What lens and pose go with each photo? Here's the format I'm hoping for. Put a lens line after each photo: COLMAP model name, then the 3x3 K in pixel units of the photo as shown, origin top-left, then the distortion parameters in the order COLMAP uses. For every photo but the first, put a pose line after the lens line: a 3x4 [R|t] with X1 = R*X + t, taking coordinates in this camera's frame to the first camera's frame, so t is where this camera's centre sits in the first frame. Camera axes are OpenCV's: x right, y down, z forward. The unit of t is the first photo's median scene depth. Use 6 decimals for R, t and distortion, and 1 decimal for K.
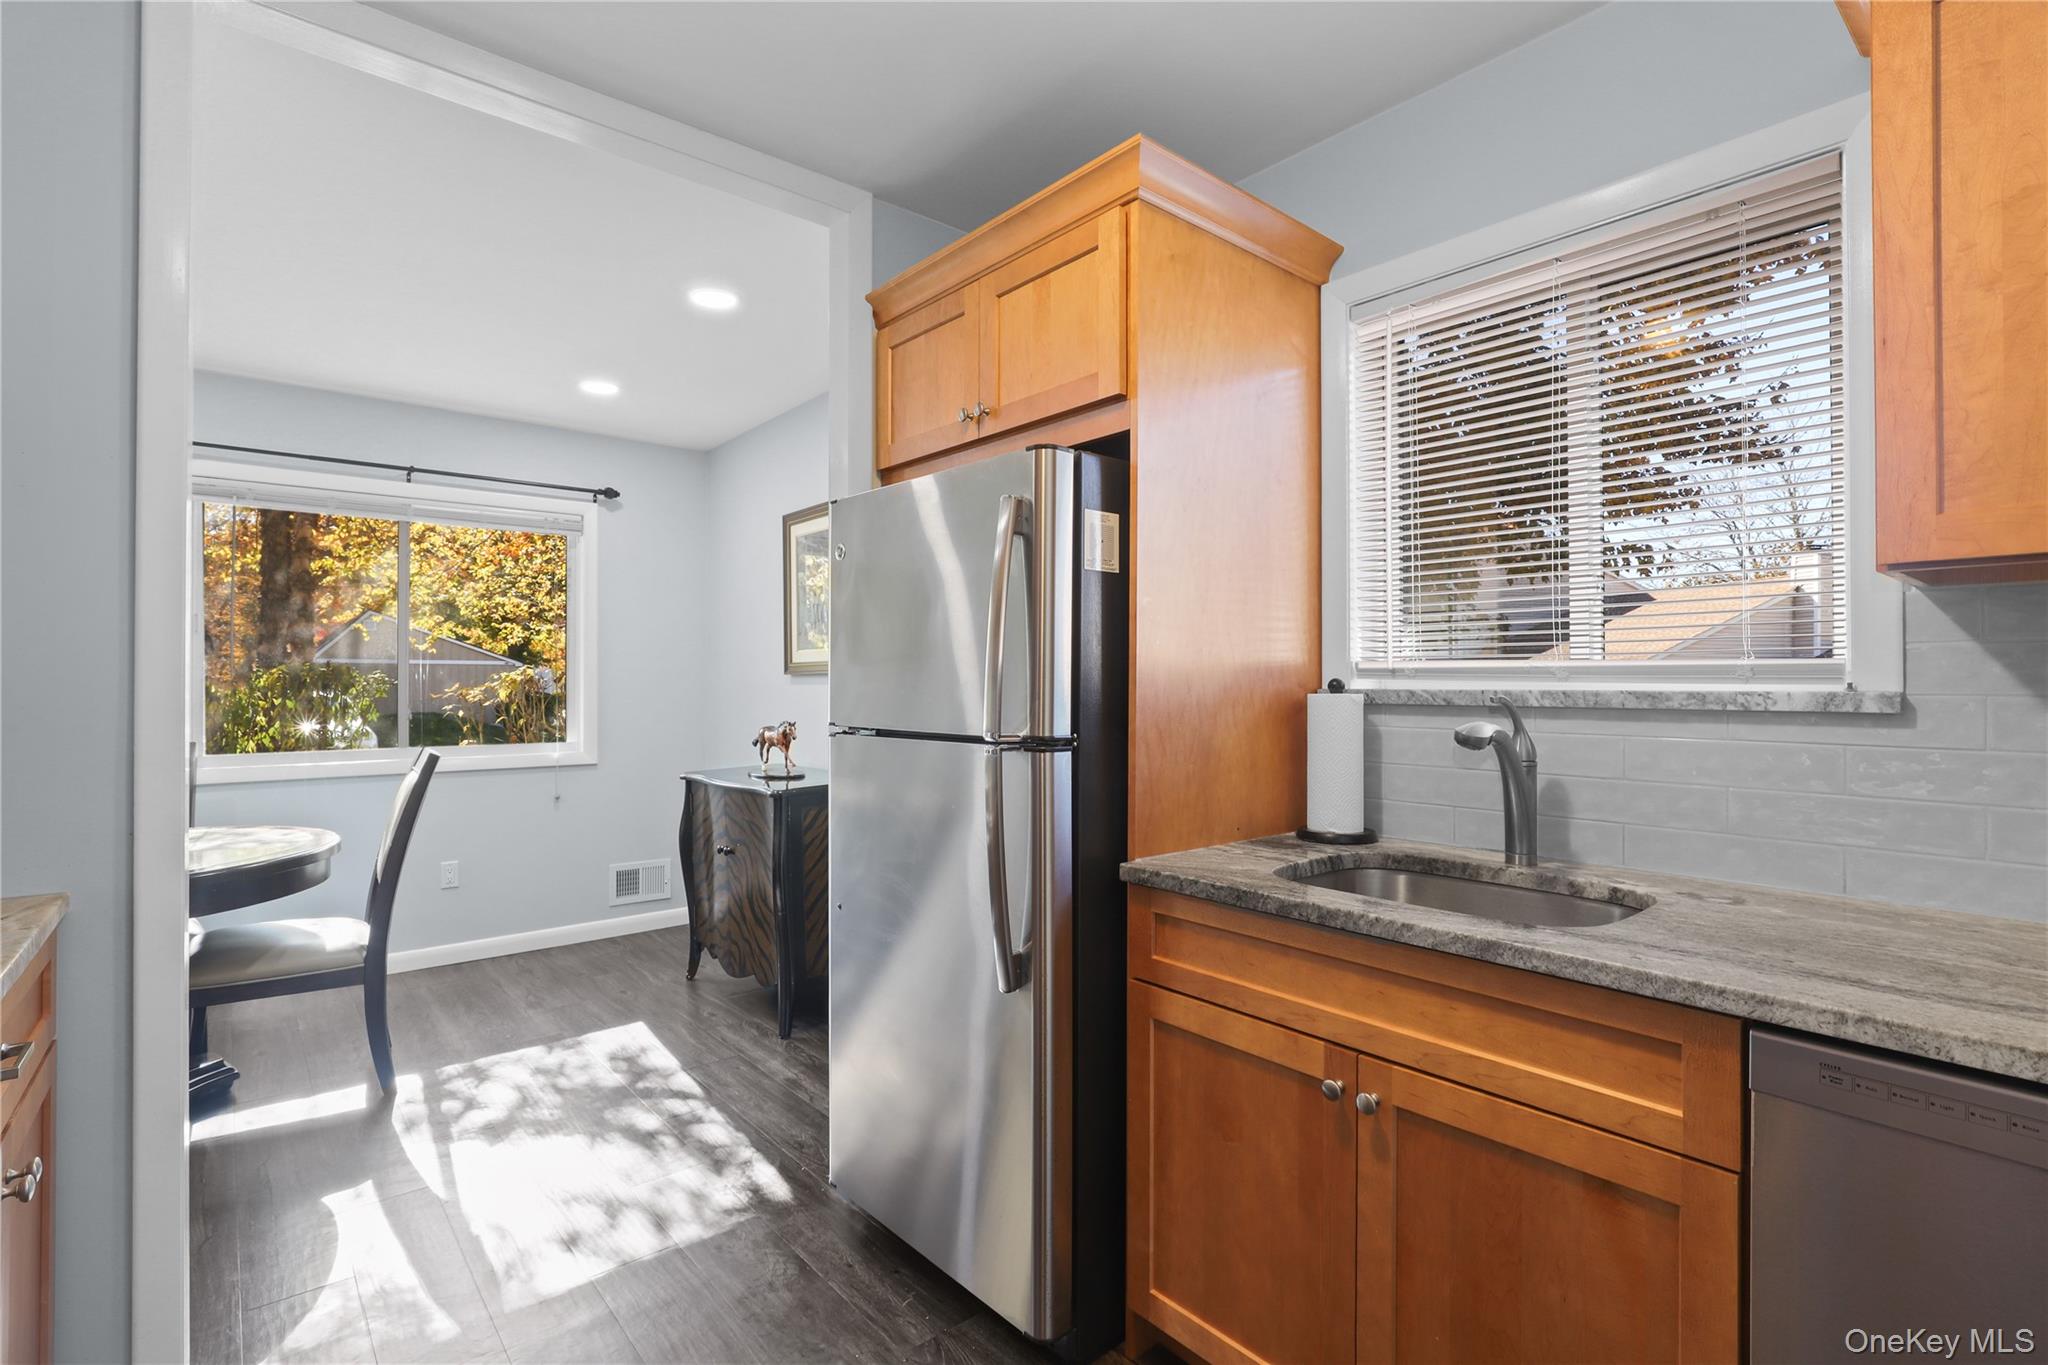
lens RADIAL K [[943.5, 0, 1018.8], [0, 943.5, 689.4], [0, 0, 1]] dist [-0.017496, 0.000854]
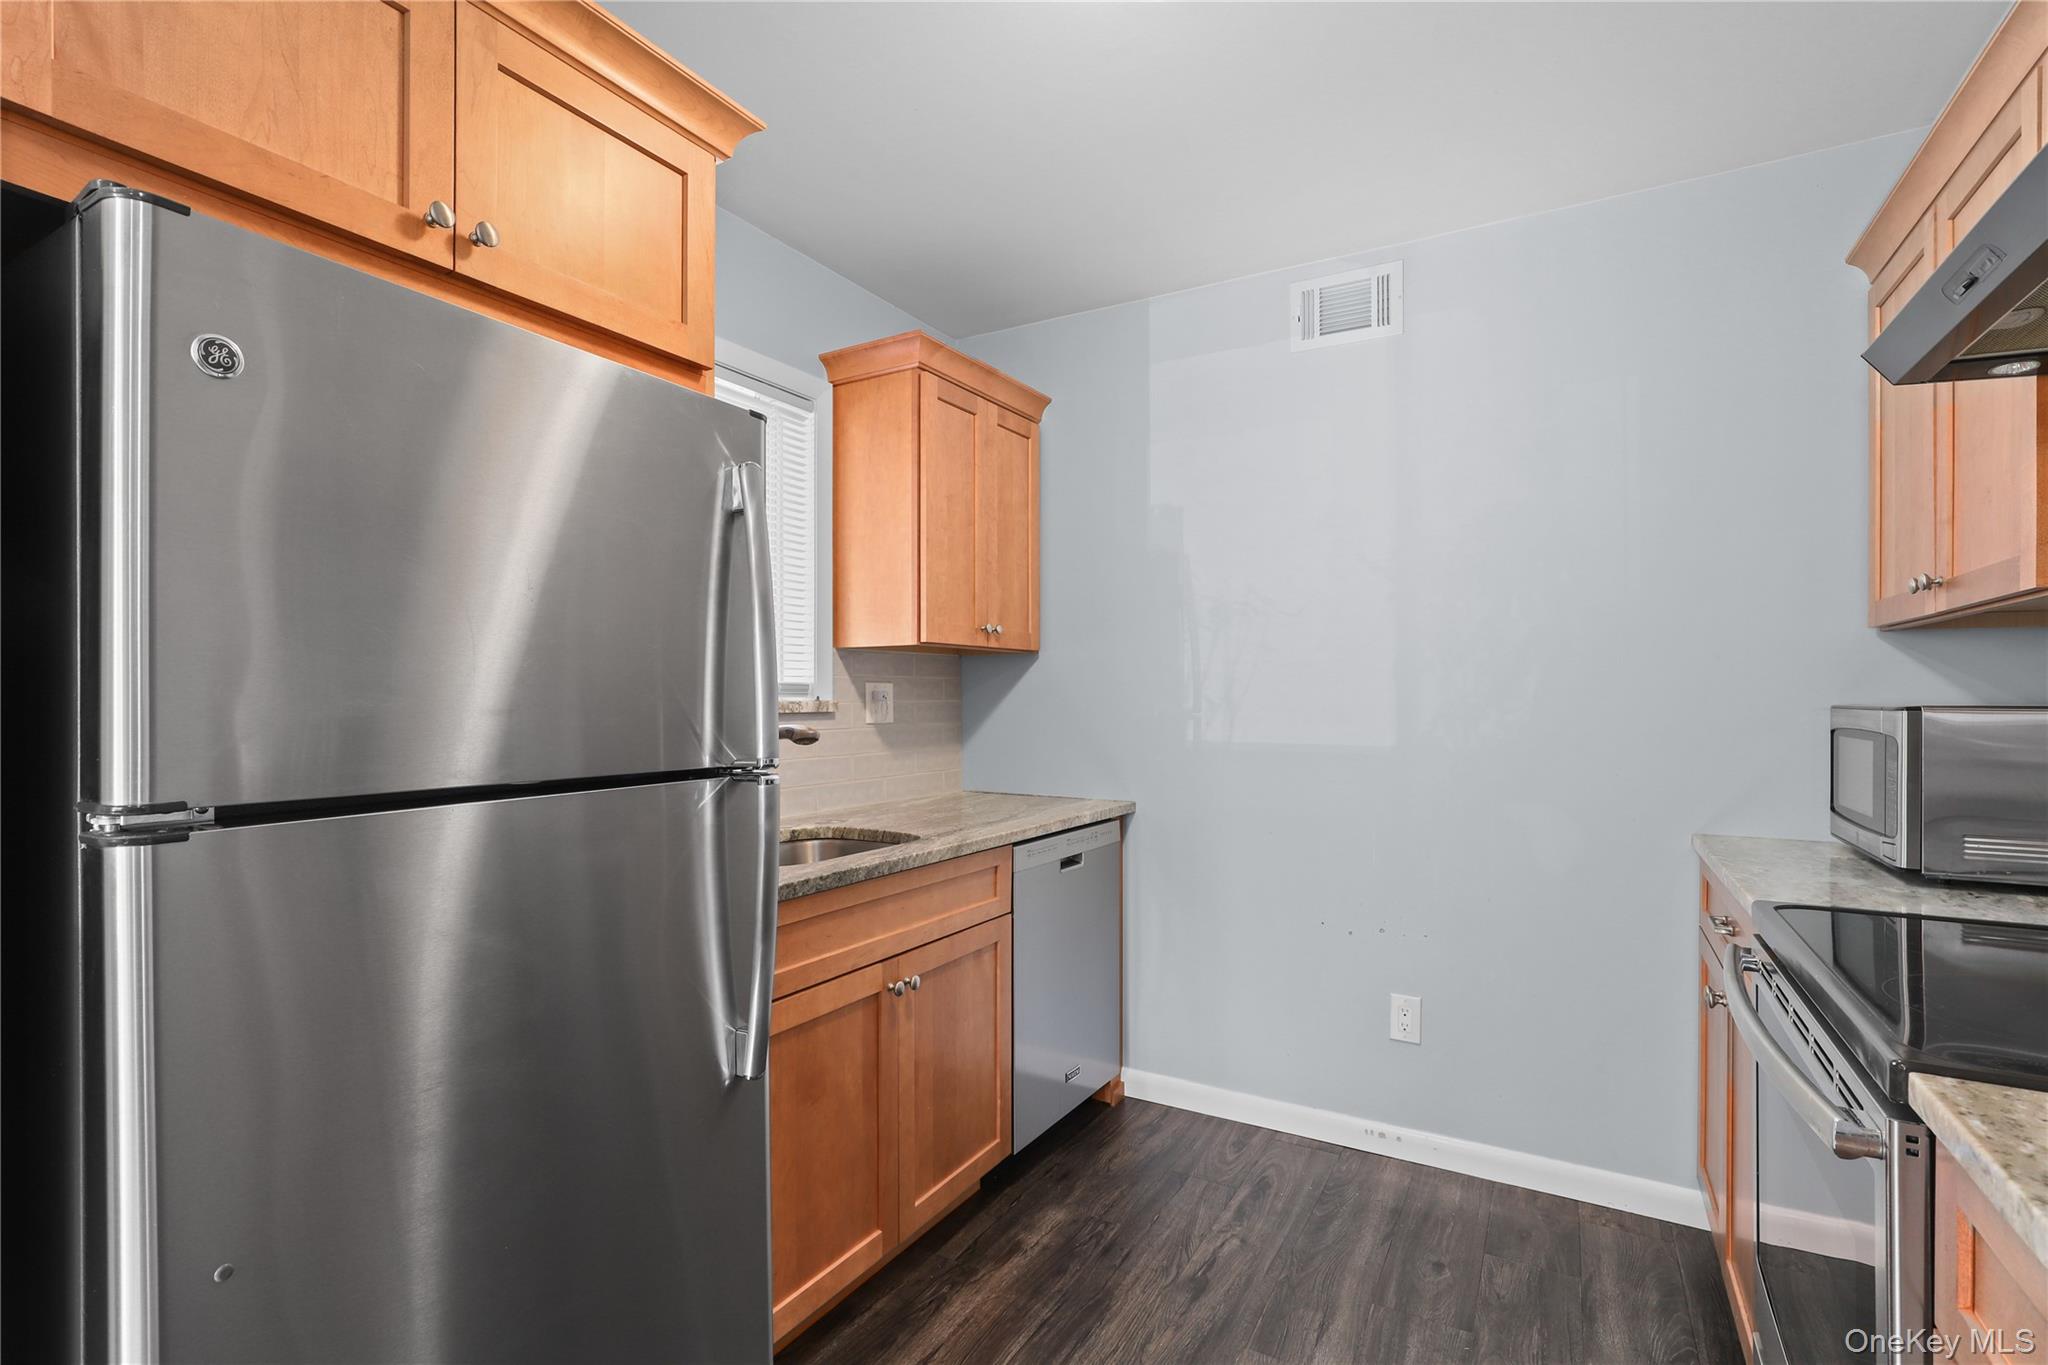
lens RADIAL K [[943.5, 0, 1018.8], [0, 943.5, 689.4], [0, 0, 1]] dist [-0.017496, 0.000854]
pose [[-0.336140, -0.000668, 0.941812, -1.078691], [-0.001058, 0.999999, 0.000332, -0.018833], [-0.941812, -0.000885, -0.336140, 1.346857]]
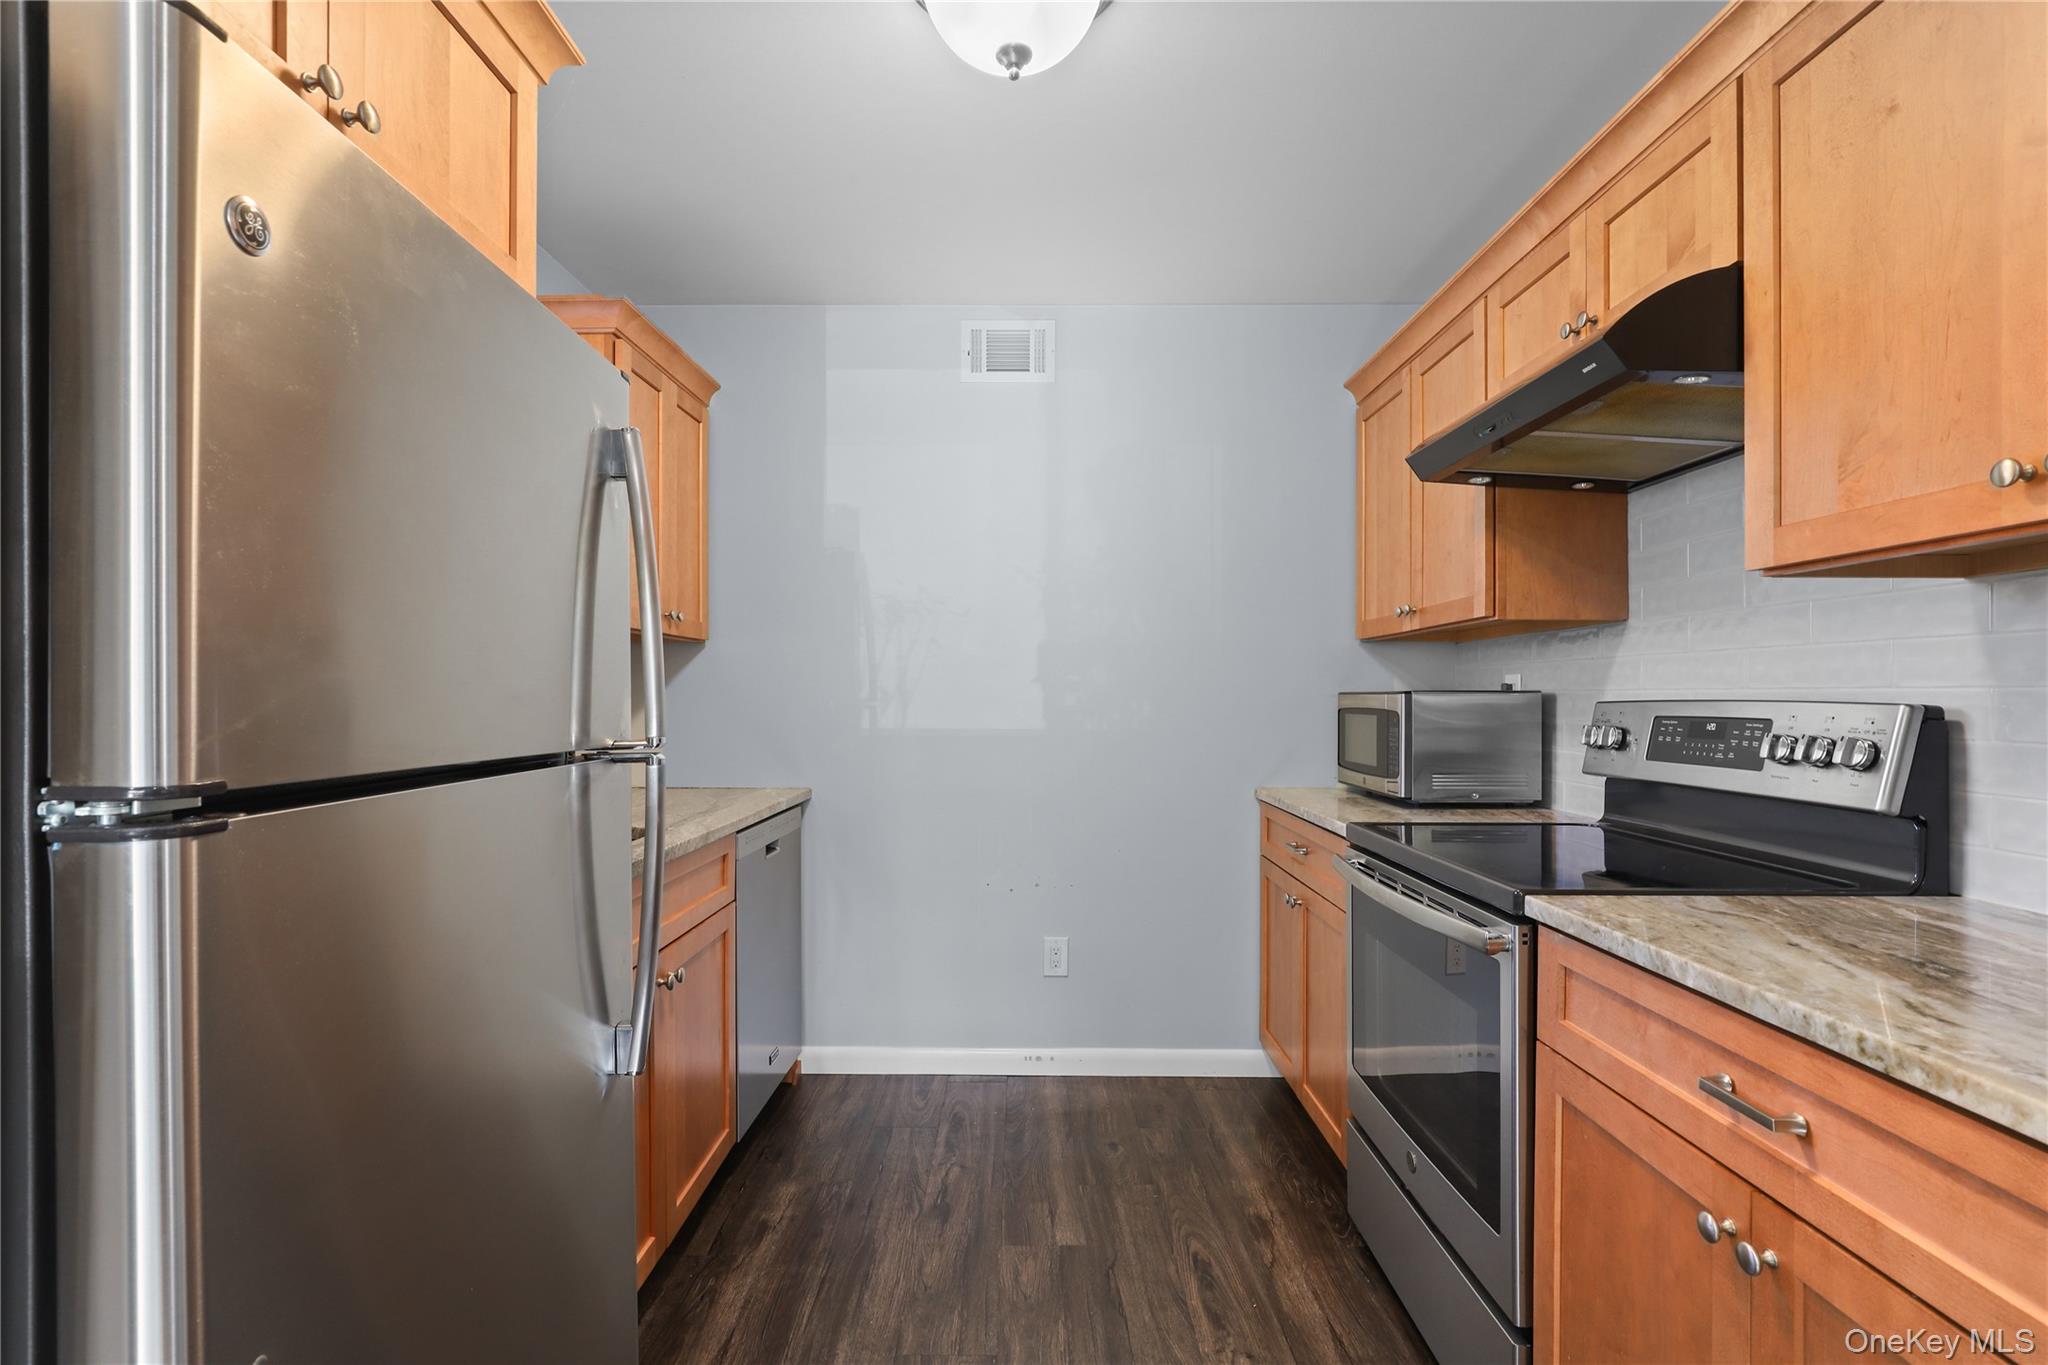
lens RADIAL K [[934.0, 0, 1024.0], [0, 934.0, 687.9], [0, 0, 1]] dist [-0.018486, 0.000210]
pose [[-0.762367, -0.002283, 0.647141, -0.929526], [-0.005745, 0.999978, -0.003239, 0.009603], [-0.647119, -0.006187, -0.762364, 1.800474]]
